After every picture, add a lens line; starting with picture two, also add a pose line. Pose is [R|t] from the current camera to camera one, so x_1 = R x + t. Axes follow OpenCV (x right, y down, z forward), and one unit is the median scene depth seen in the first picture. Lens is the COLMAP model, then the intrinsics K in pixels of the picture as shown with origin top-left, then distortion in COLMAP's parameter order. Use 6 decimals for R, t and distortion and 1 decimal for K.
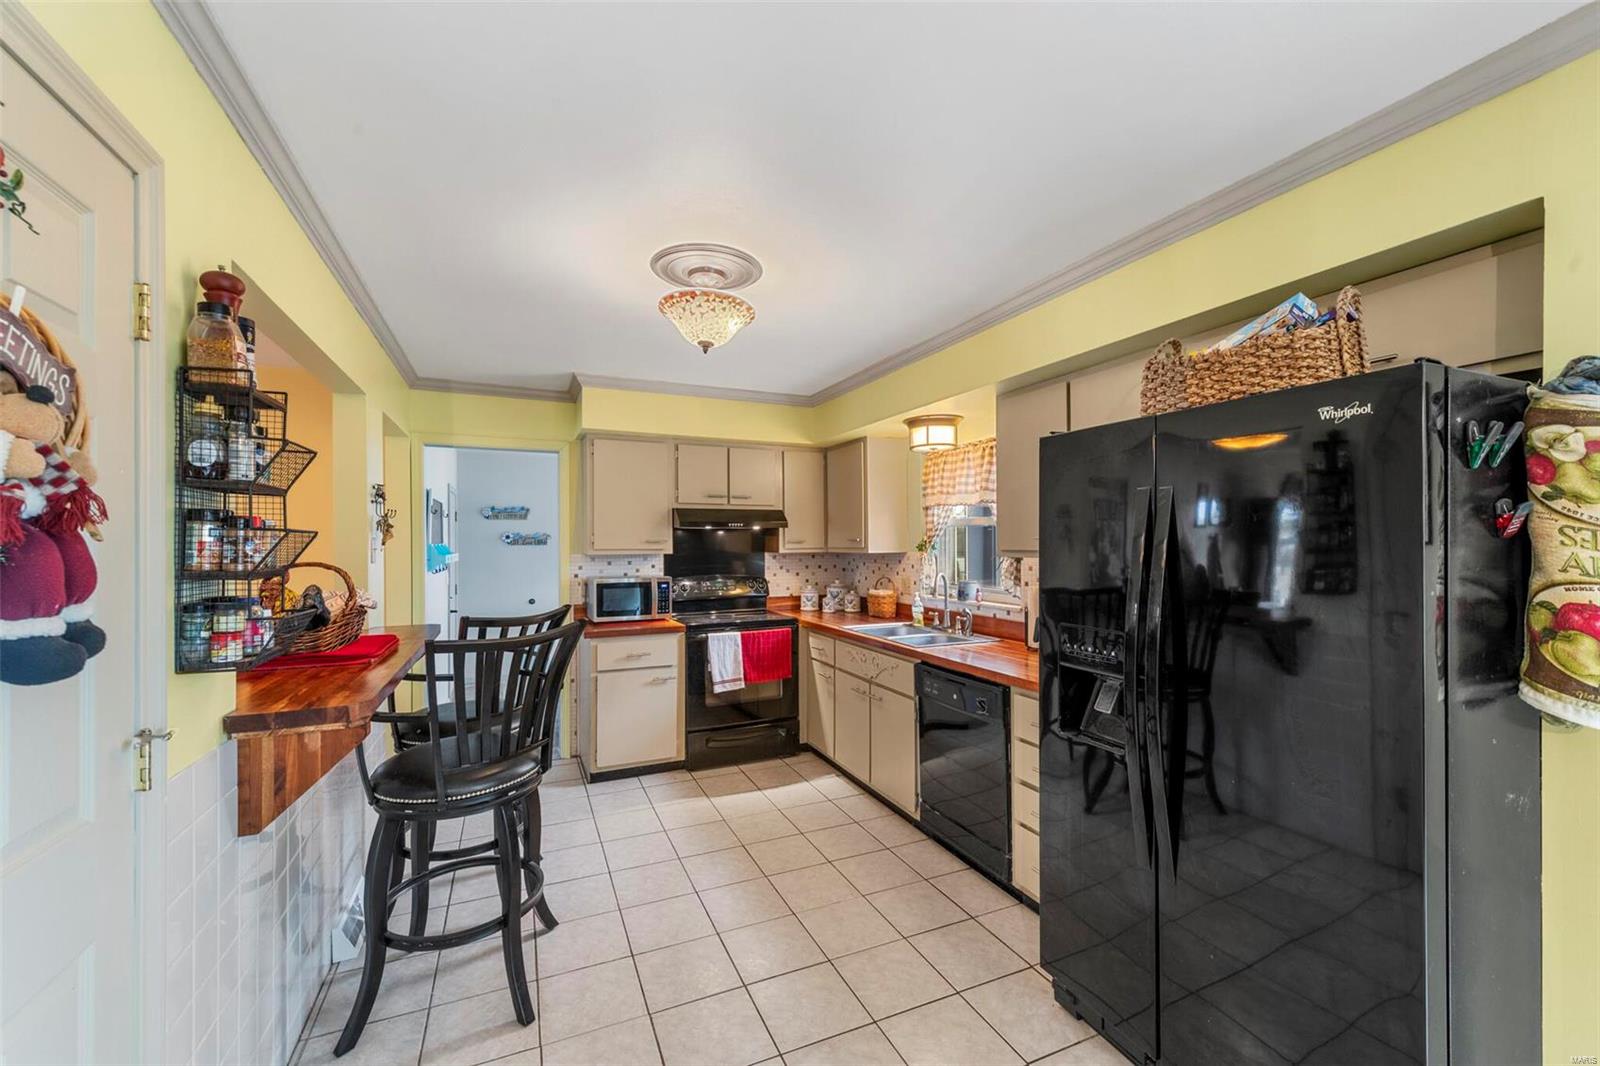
lens RADIAL K [[638.6, 0, 805.4], [0, 638.6, 552.1], [0, 0, 1]] dist [0.007637, -0.000322]
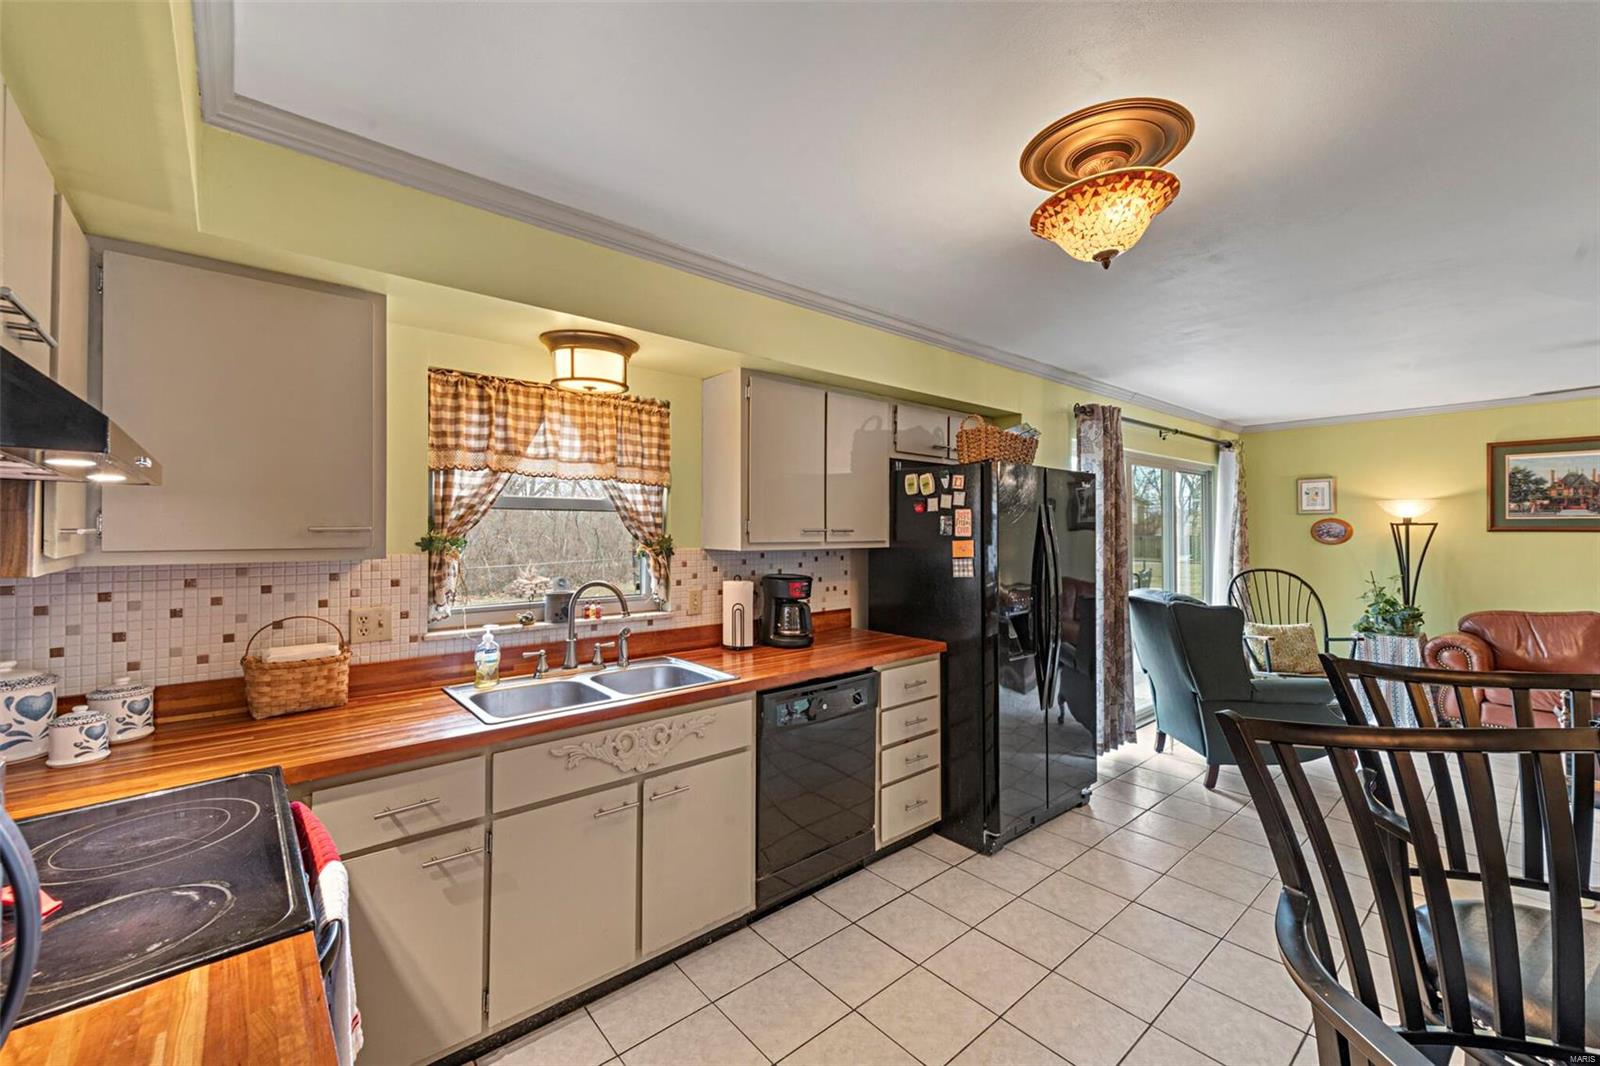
lens RADIAL K [[638.6, 0, 797.5], [0, 638.6, 538.2], [0, 0, 1]] dist [0.007637, -0.000322]
pose [[-0.291480, -0.009572, 0.956529, -0.539966], [0.013003, 0.999818, 0.013968, -0.020457], [-0.956488, 0.016509, -0.291303, 1.148519]]
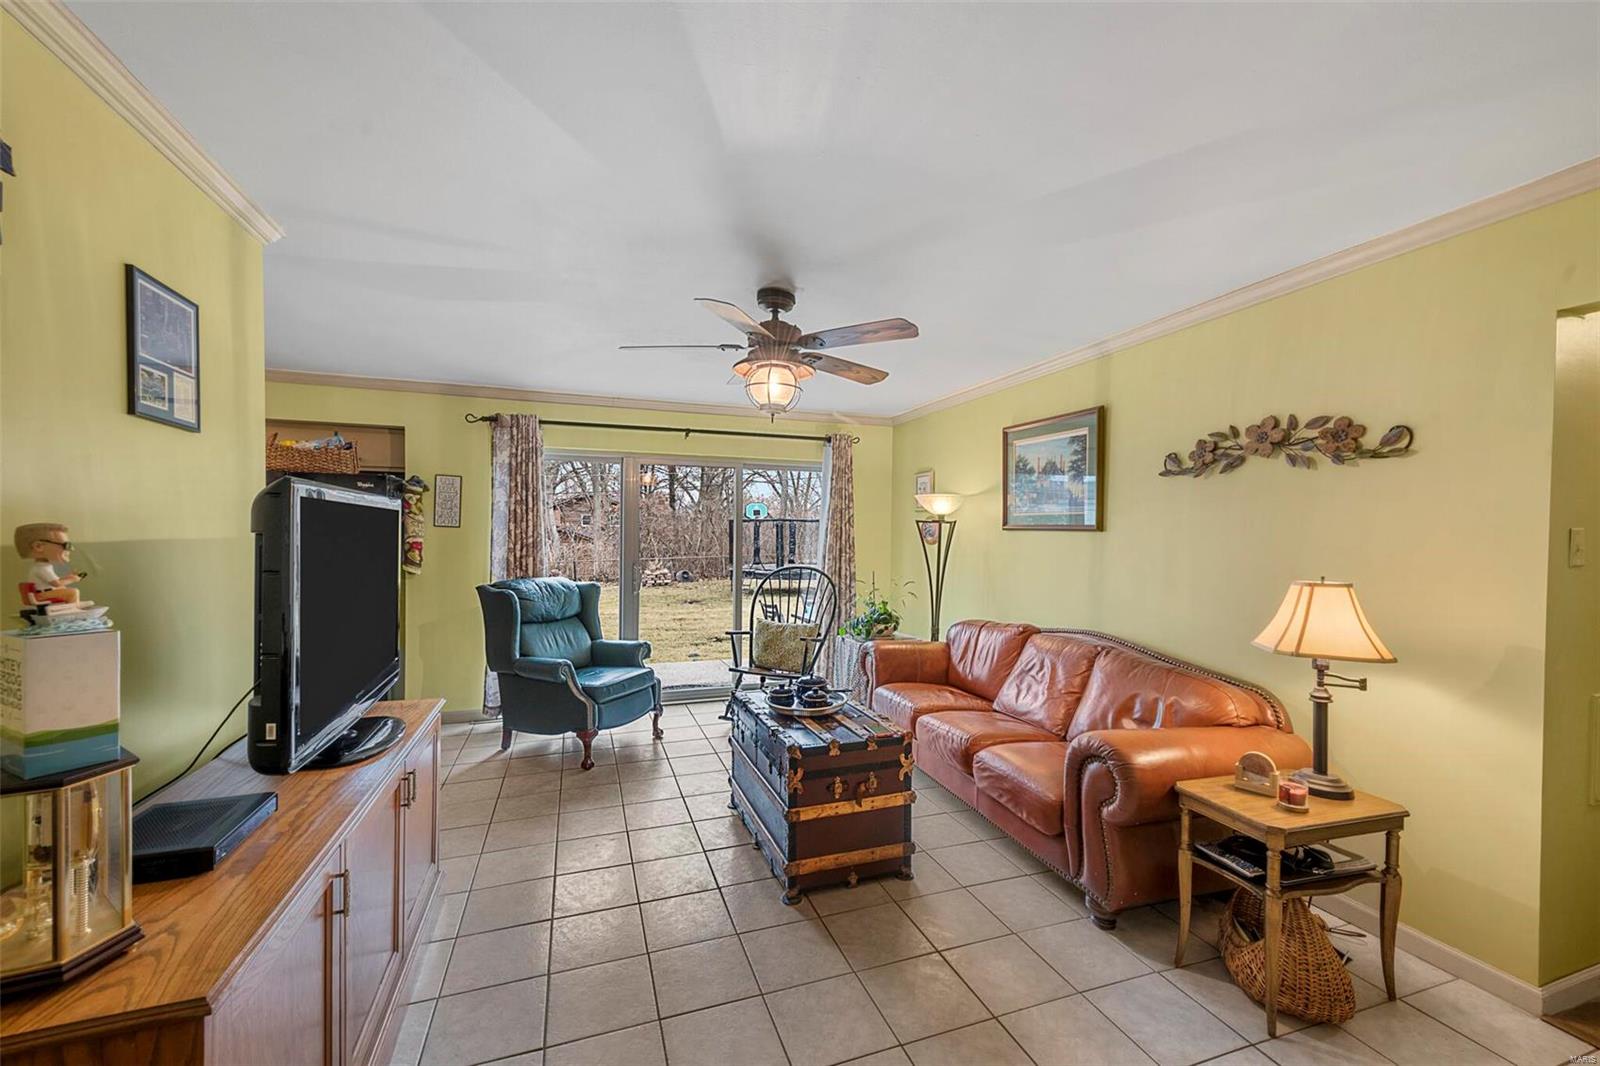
lens RADIAL K [[638.6, 0, 802.1], [0, 638.6, 536.4], [0, 0, 1]] dist [0.007637, -0.000322]
pose [[0.056858, 0.003989, 0.998374, -0.938597], [0.003467, 0.999985, -0.004193, 0.027693], [-0.998376, 0.003700, 0.056844, -0.573771]]
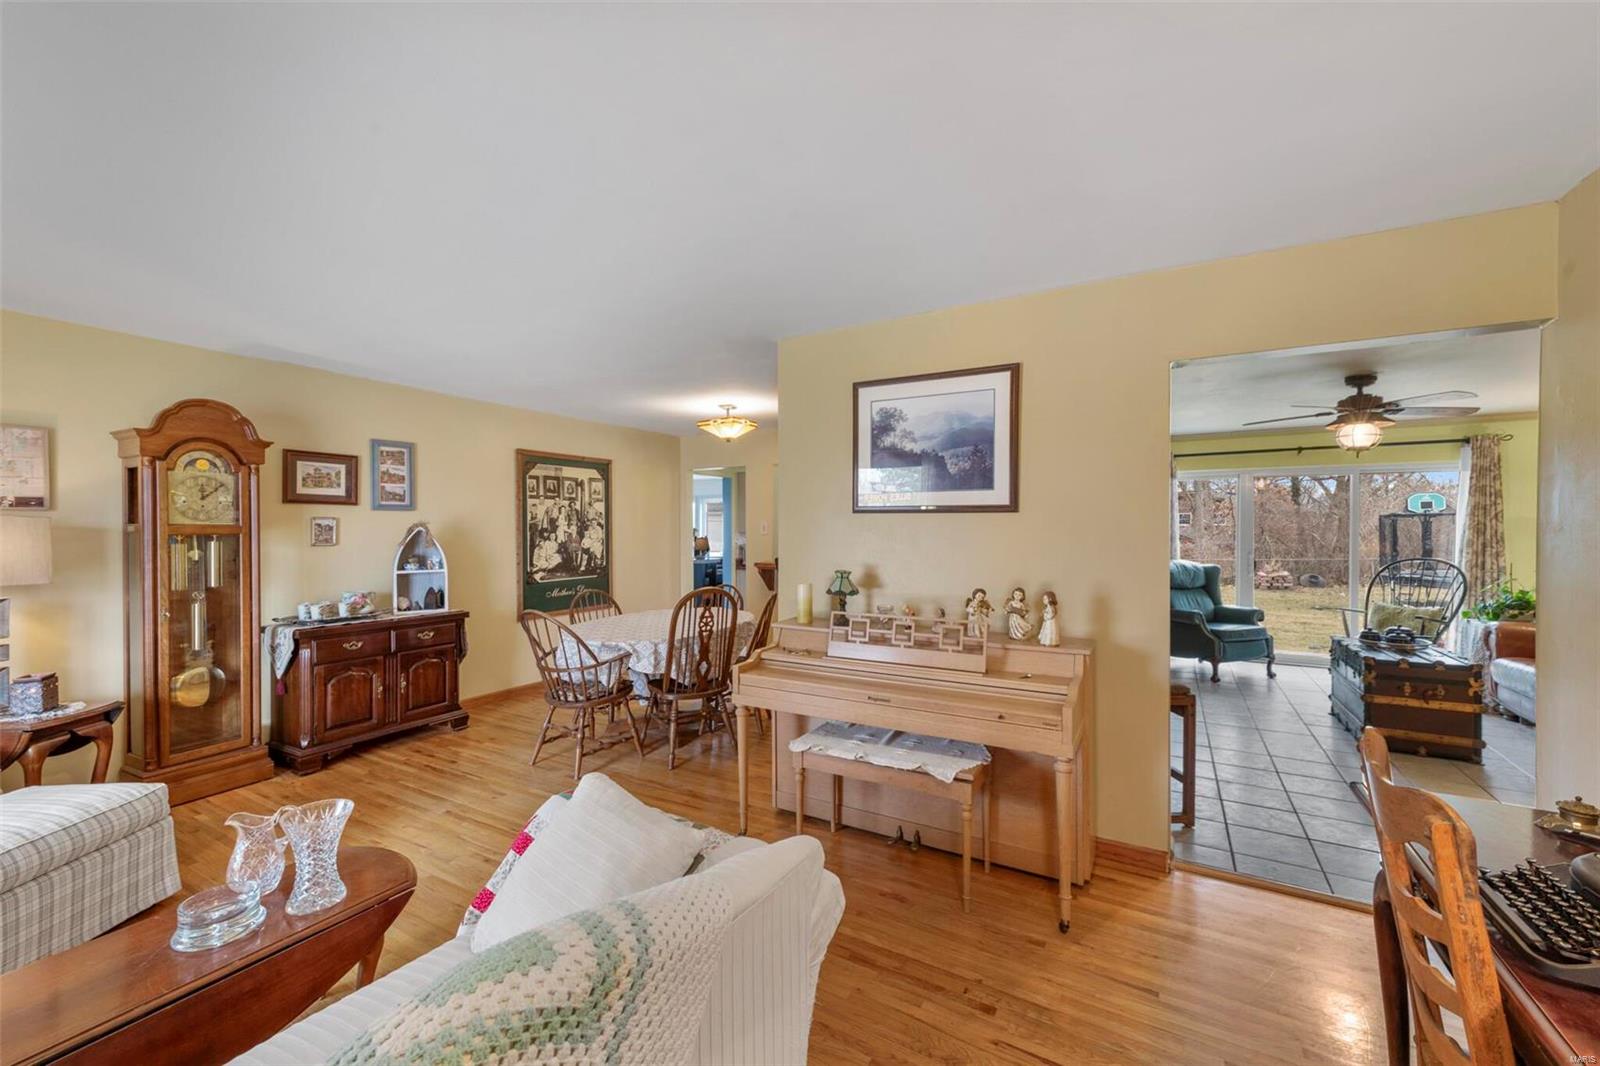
lens RADIAL K [[638.6, 0, 800.3], [0, 638.6, 540.6], [0, 0, 1]] dist [0.007637, -0.000322]
pose [[0.794235, -0.001482, 0.607608, -1.914098], [0.003715, 0.999990, -0.002418, 0.044251], [-0.607599, 0.004178, 0.794233, -0.869108]]
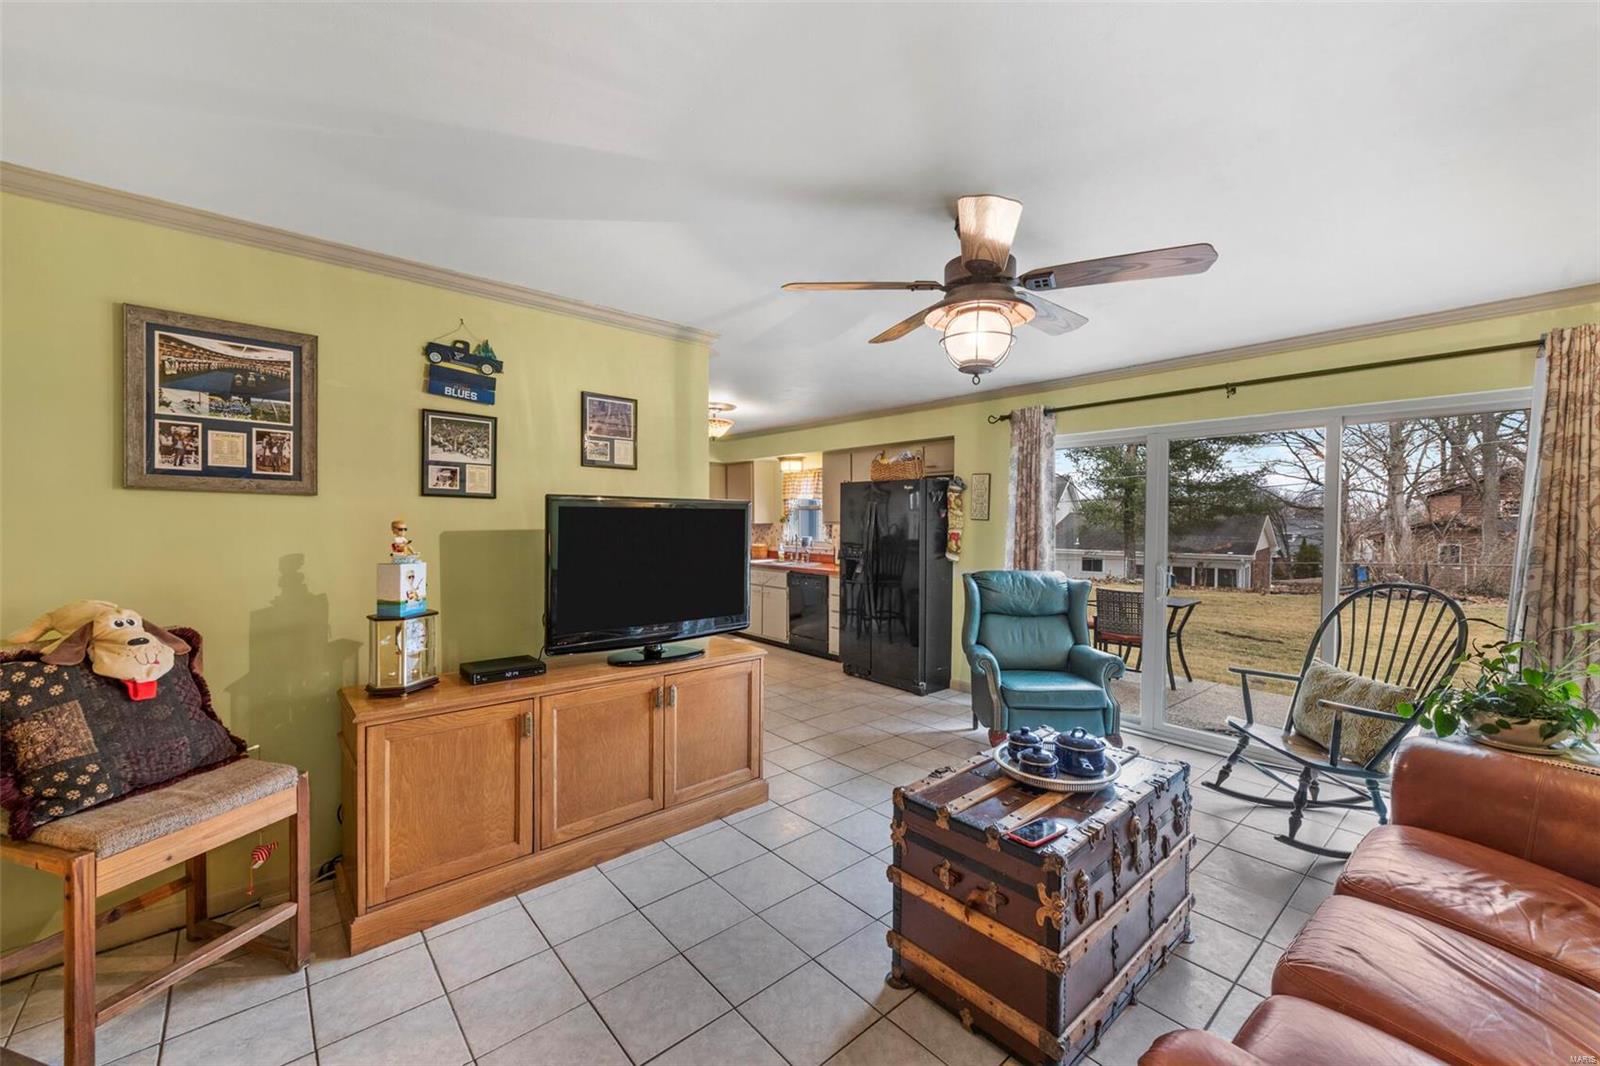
lens RADIAL K [[638.6, 0, 821.9], [0, 638.6, 531.8], [0, 0, 1]] dist [0.007637, -0.000322]
pose [[0.948922, 0.006937, 0.315434, -0.404429], [-0.008375, 0.999960, 0.003205, 0.024650], [-0.315399, -0.005683, 0.948942, -1.114204]]
